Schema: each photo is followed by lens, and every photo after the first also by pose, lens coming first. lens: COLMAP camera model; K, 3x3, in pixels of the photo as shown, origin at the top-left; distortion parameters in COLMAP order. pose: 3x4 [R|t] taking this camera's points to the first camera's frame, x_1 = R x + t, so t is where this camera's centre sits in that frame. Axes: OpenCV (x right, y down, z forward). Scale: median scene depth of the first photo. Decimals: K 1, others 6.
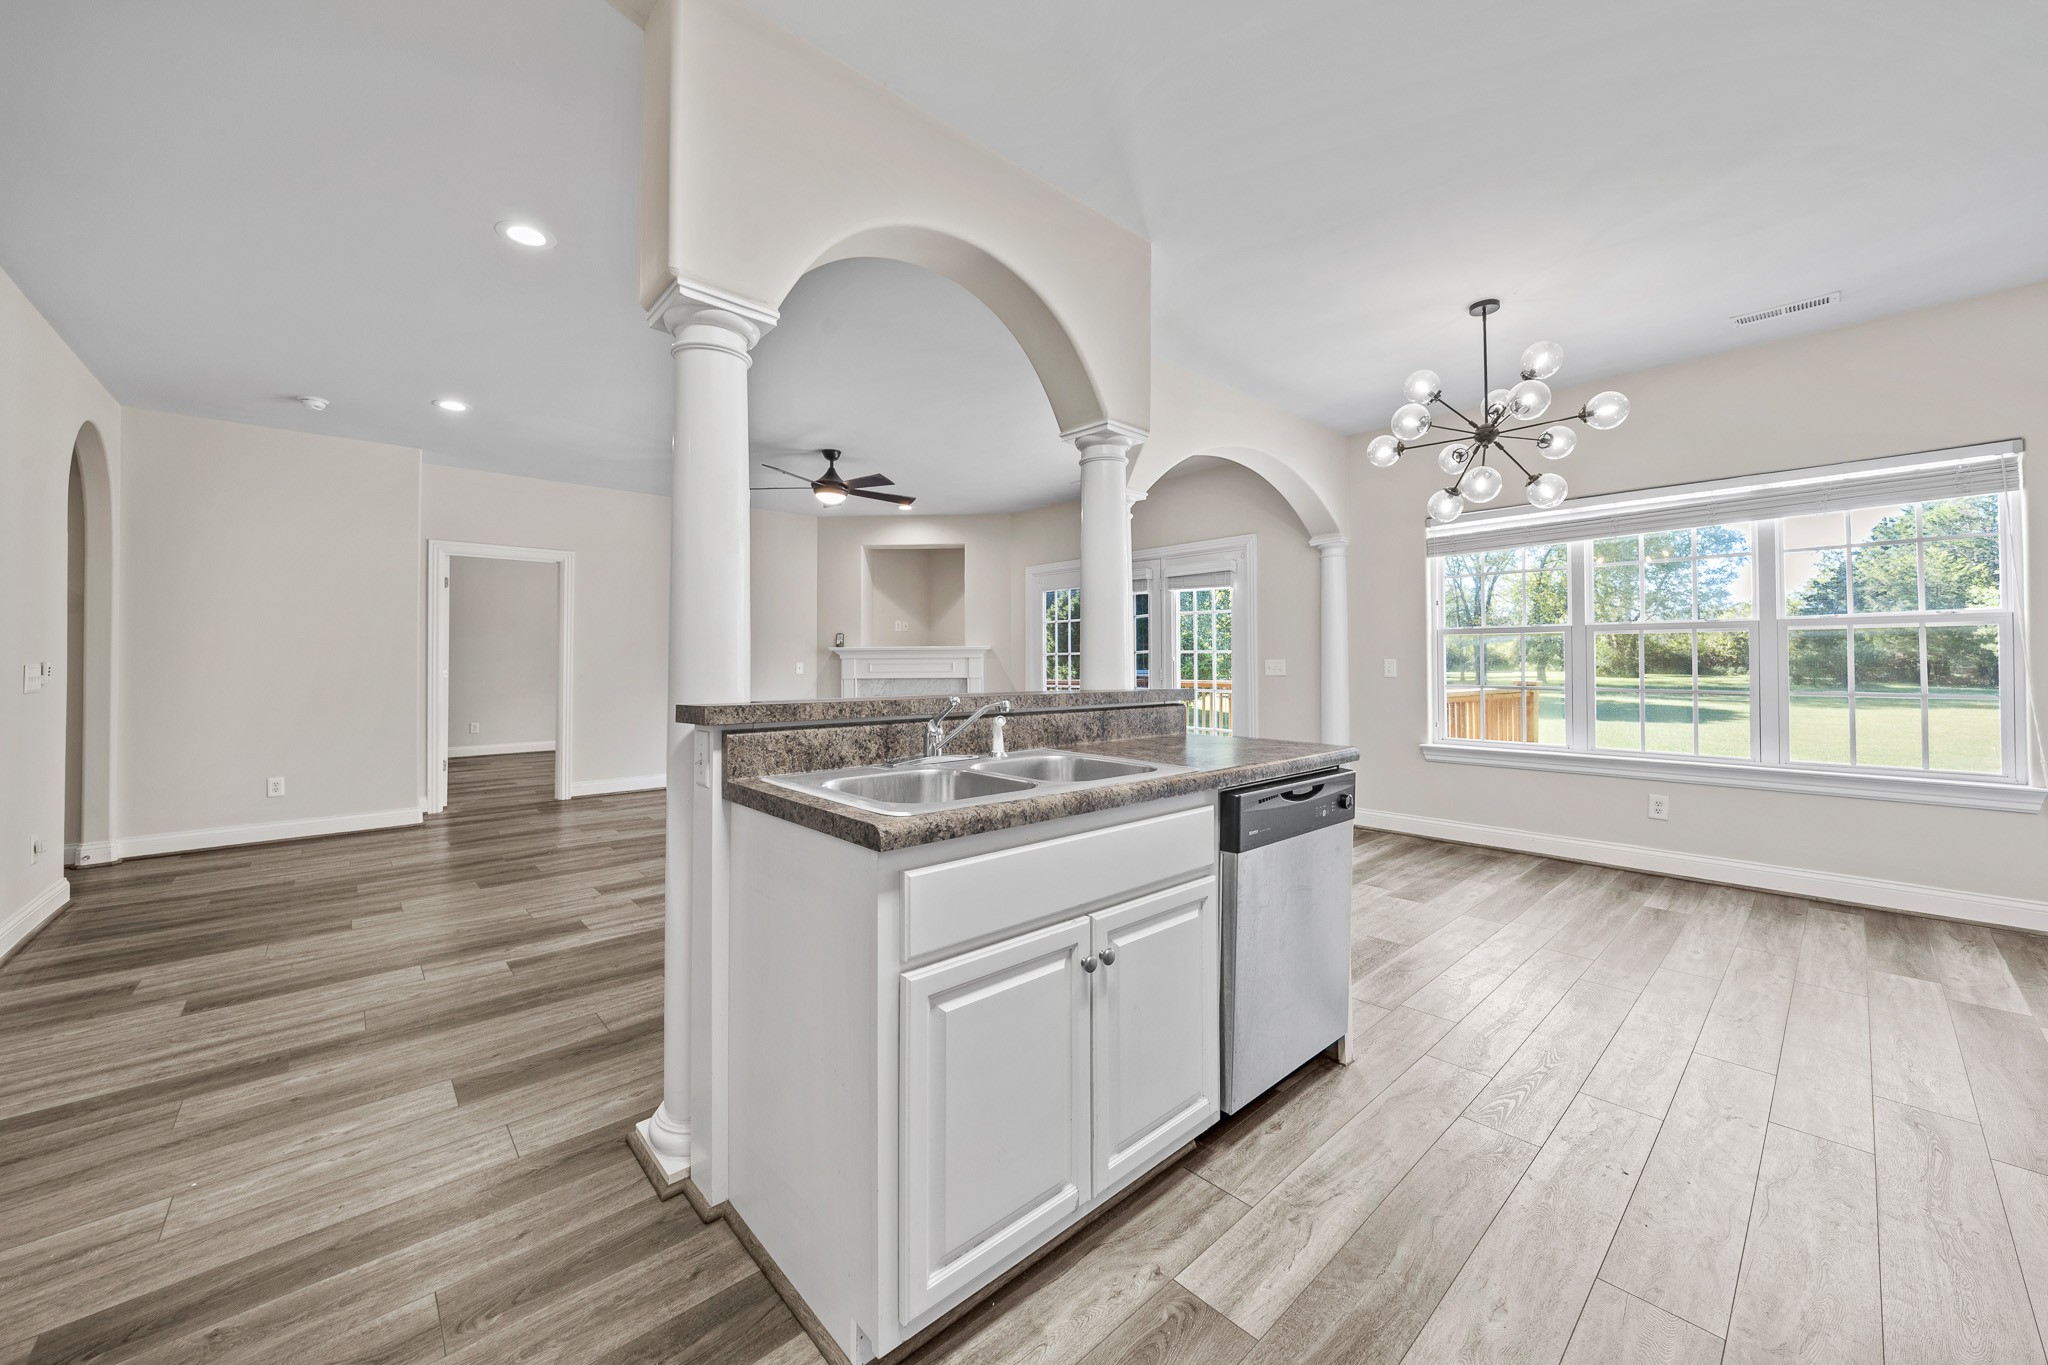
lens RADIAL K [[758.6, 0, 1026.2], [0, 758.6, 650.0], [0, 0, 1]] dist [-0.001427, -0.000063]
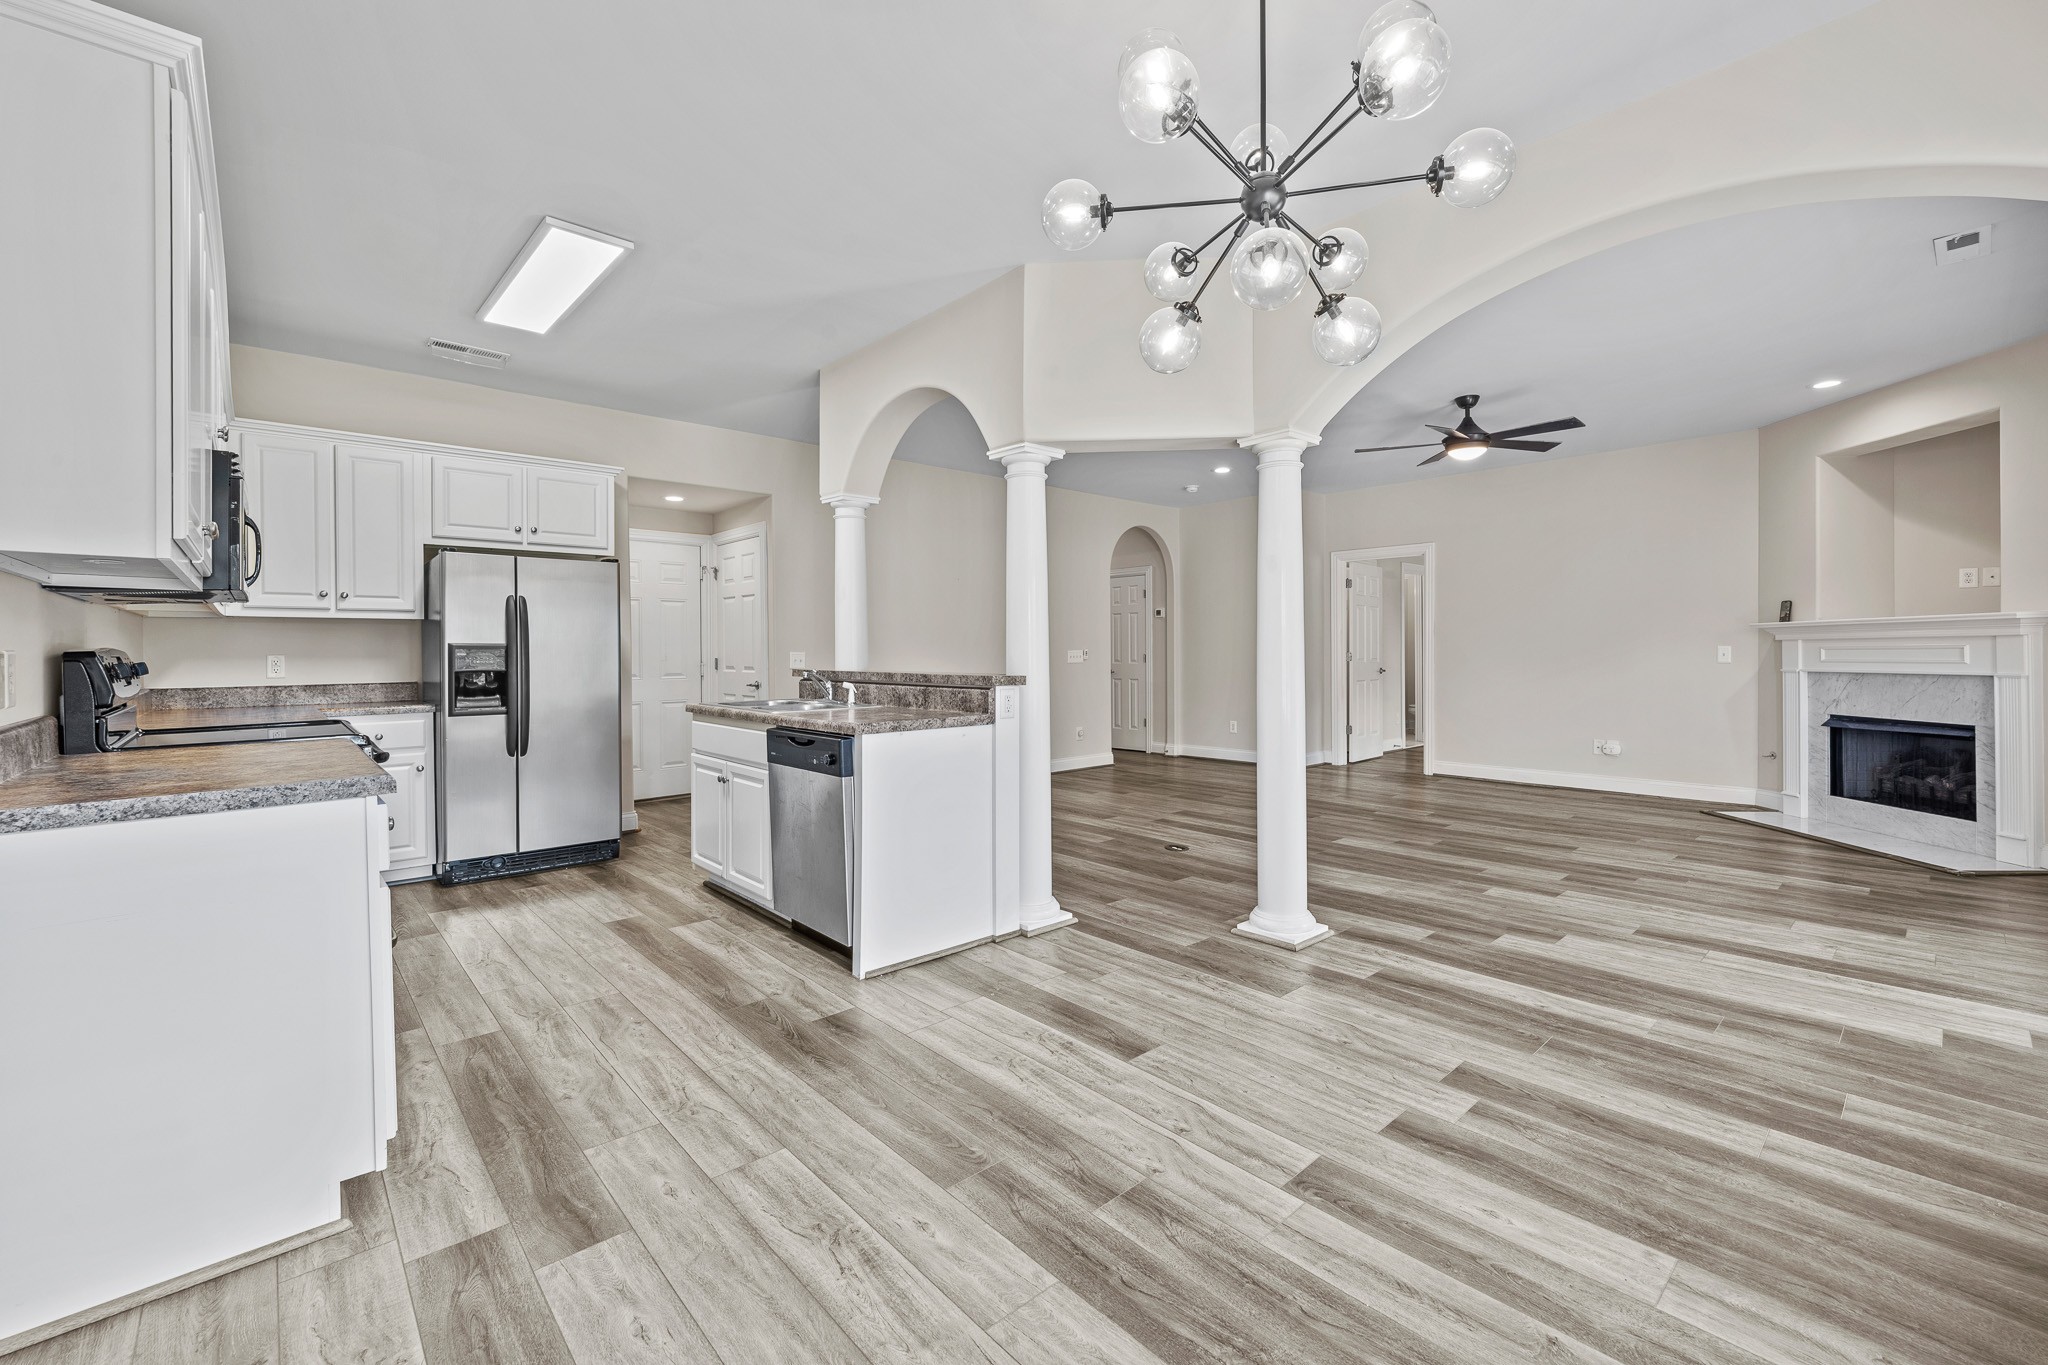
lens RADIAL K [[854.9, 0, 1017.7], [0, 854.9, 653.3], [0, 0, 1]] dist [0.001098, -0.000073]
pose [[-0.012302, 0.004887, -0.999912, 0.974306], [0.022696, 0.999732, 0.004607, 0.008740], [0.999667, -0.022637, -0.012410, 0.695208]]
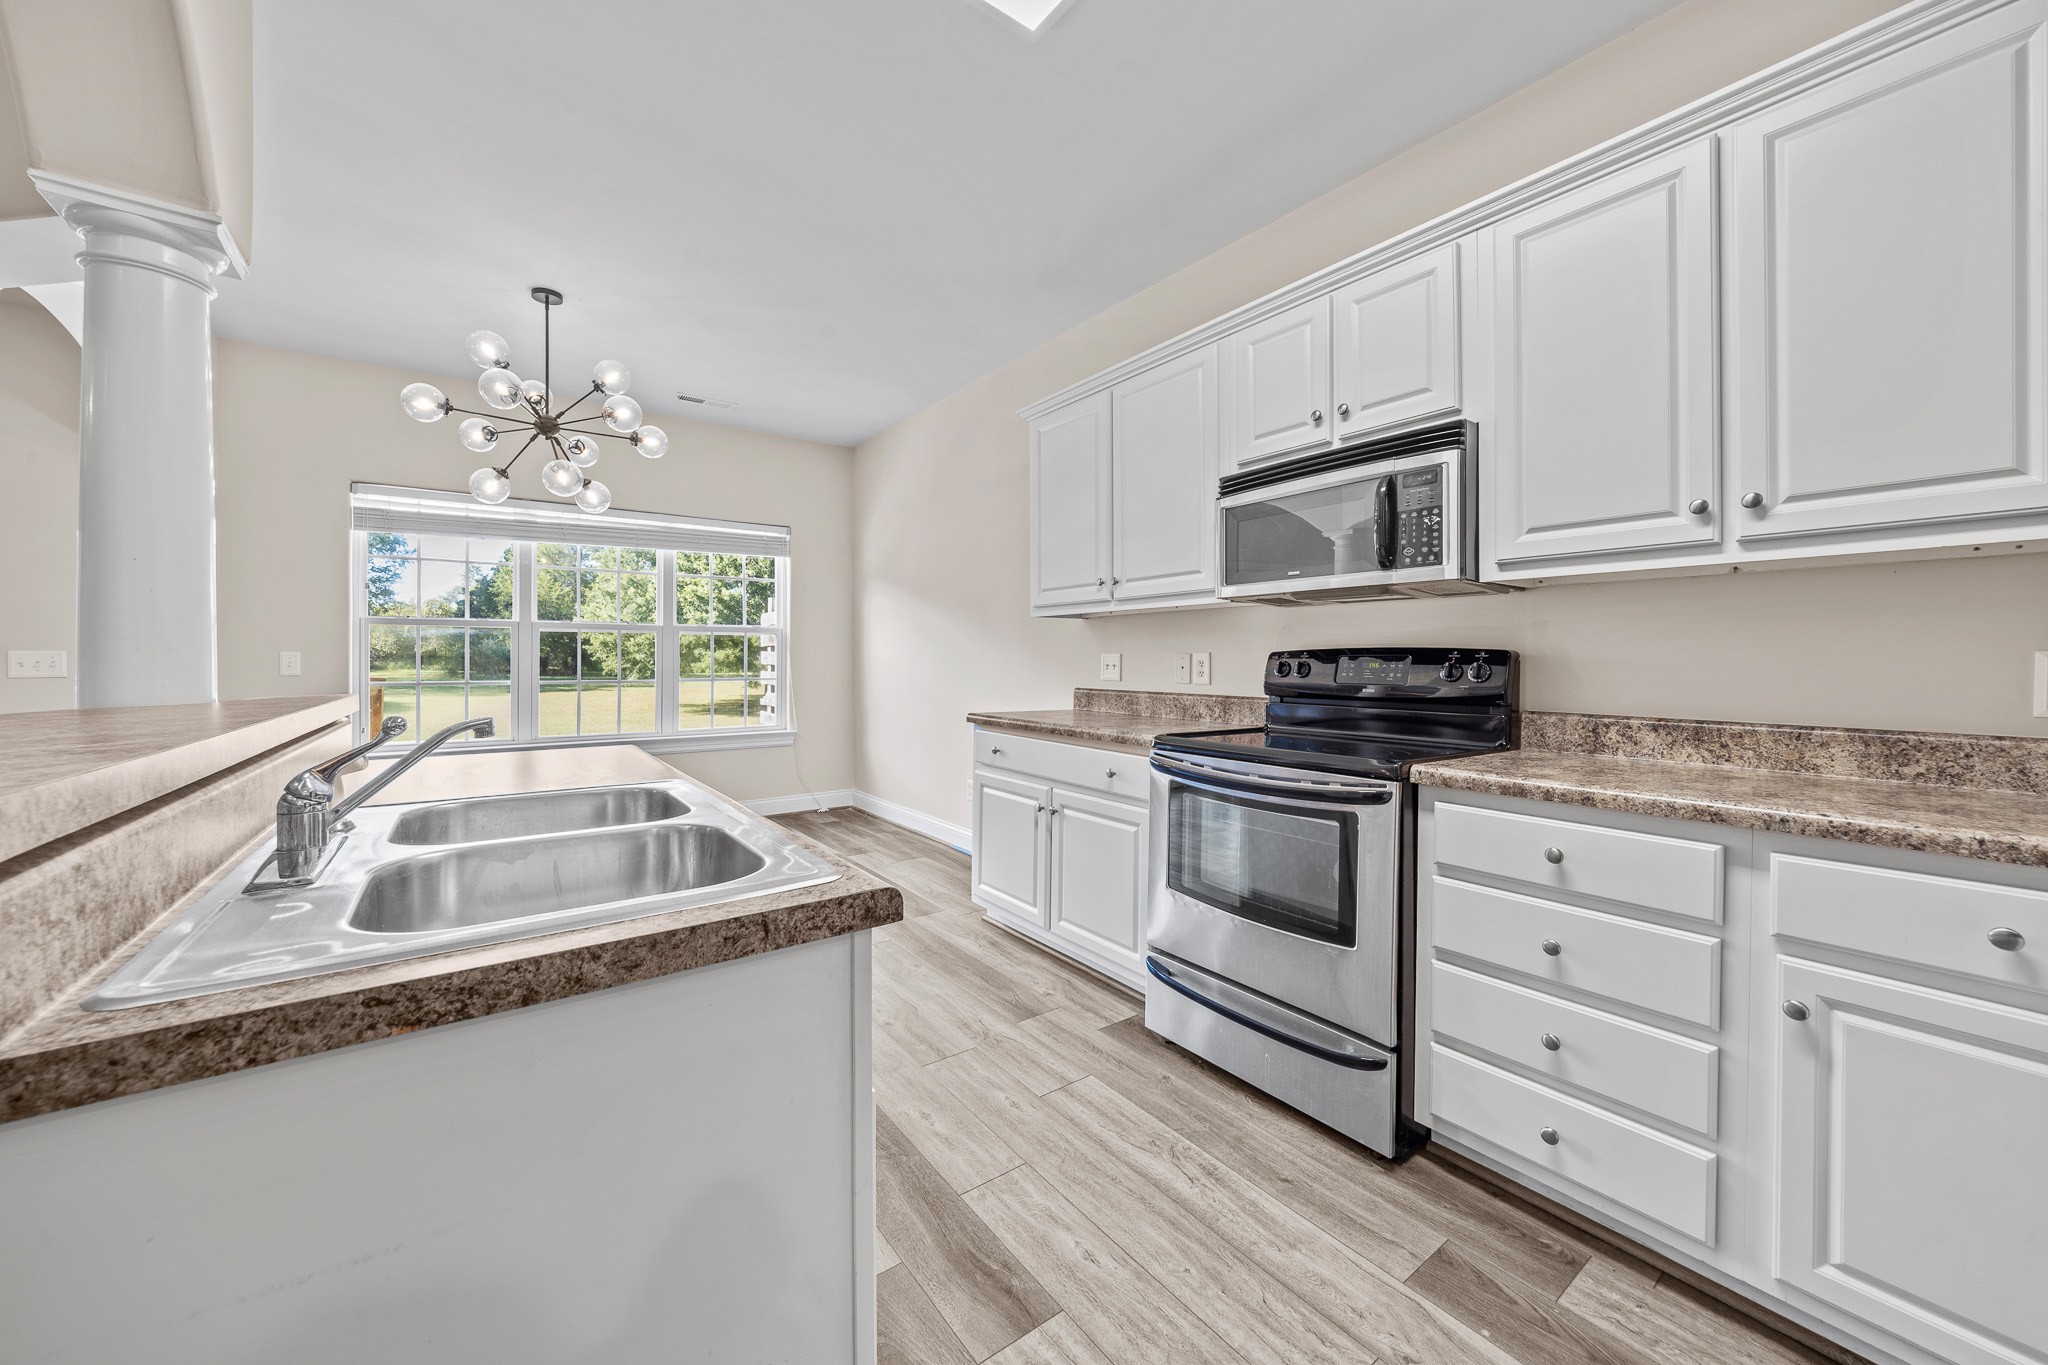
lens RADIAL K [[750.2, 0, 1017.6], [0, 750.2, 660.7], [0, 0, 1]] dist [-0.006524, -0.000050]
pose [[0.109440, -0.001085, 0.993993, -0.243756], [-0.018992, 0.999815, 0.003182, 0.005914], [-0.993812, -0.019226, 0.109399, 0.229986]]
